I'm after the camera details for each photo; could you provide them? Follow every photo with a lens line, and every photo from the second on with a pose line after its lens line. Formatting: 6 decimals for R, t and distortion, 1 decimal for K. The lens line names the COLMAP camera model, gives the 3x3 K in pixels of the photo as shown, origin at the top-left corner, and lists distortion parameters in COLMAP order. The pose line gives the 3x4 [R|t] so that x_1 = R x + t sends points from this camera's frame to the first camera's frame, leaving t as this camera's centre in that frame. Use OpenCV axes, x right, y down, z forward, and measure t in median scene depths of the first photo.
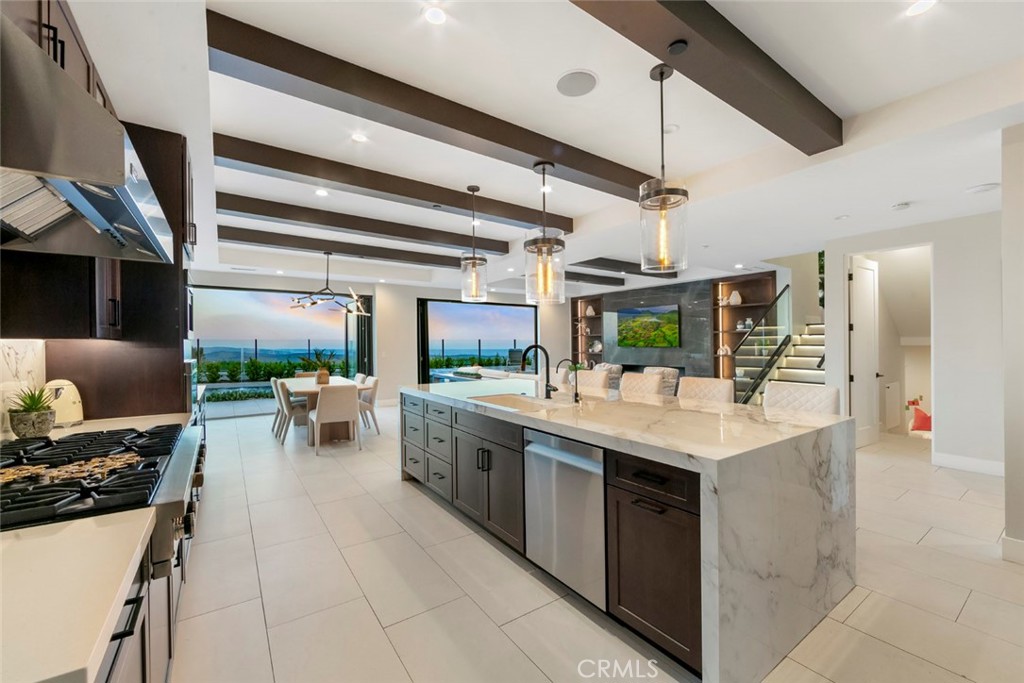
lens RADIAL K [[409.8, 0, 511.8], [0, 409.8, 345.7], [0, 0, 1]] dist [-0.002876, 0.000122]
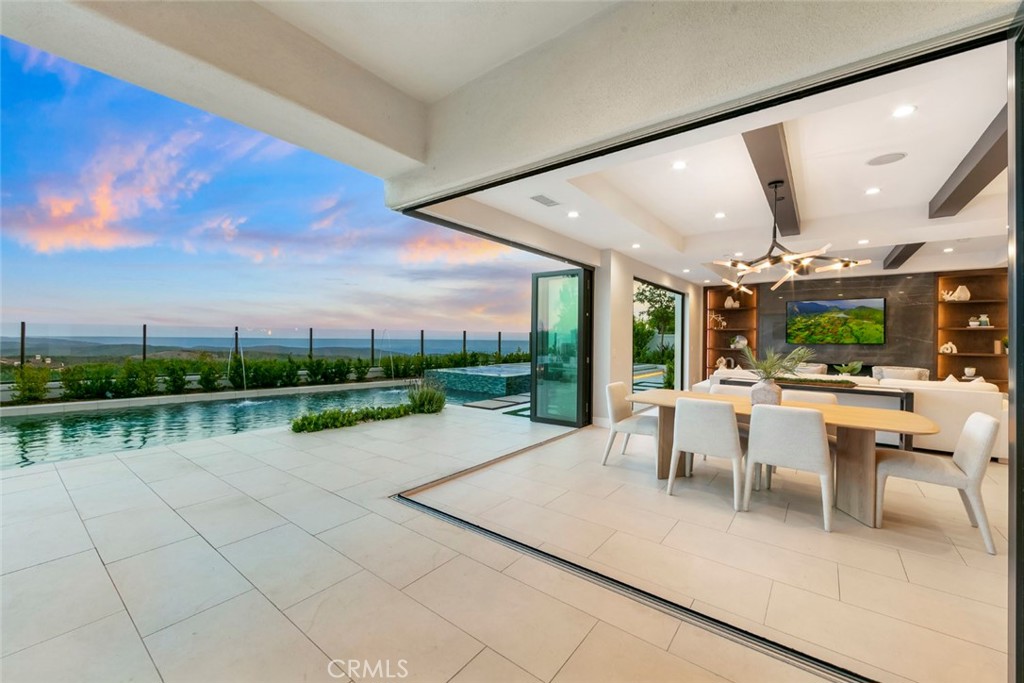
lens RADIAL K [[409.8, 0, 512.2], [0, 409.8, 336.8], [0, 0, 1]] dist [-0.002876, 0.000122]
pose [[0.954821, 0.013106, 0.296894, -0.526754], [-0.011400, 0.999907, -0.007476, 0.002023], [-0.296964, 0.003753, 0.954881, 0.296563]]
